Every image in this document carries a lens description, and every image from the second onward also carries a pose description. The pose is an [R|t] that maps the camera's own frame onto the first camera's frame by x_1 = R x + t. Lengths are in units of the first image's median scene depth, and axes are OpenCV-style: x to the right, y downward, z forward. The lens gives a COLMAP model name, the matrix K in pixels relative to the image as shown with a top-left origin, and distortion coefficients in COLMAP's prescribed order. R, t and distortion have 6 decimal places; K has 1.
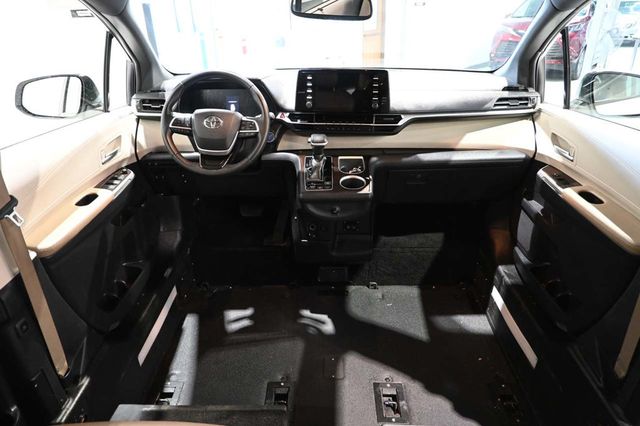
lens RADIAL K [[434.9, 0, 320.0], [0, 434.9, 213.0], [0, 0, 1]] dist [-0.004267, -0.000850]
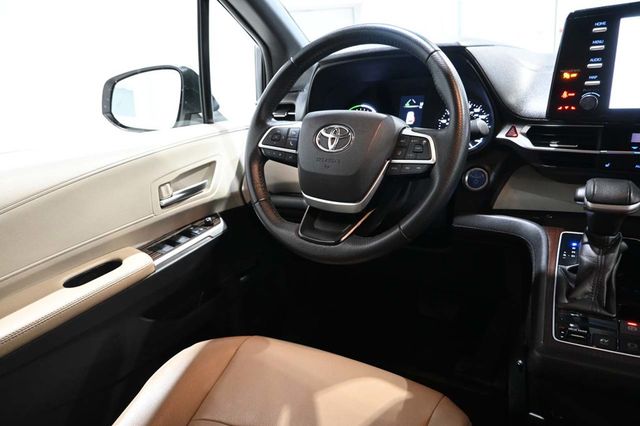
lens RADIAL K [[434.9, 0, 320.0], [0, 434.9, 213.0], [0, 0, 1]] dist [-0.004267, -0.000850]
pose [[0.860712, 0.099690, -0.499236, -0.028519], [-0.143034, 0.988494, -0.049211, -0.099203], [0.488585, 0.113764, 0.865068, 0.561734]]
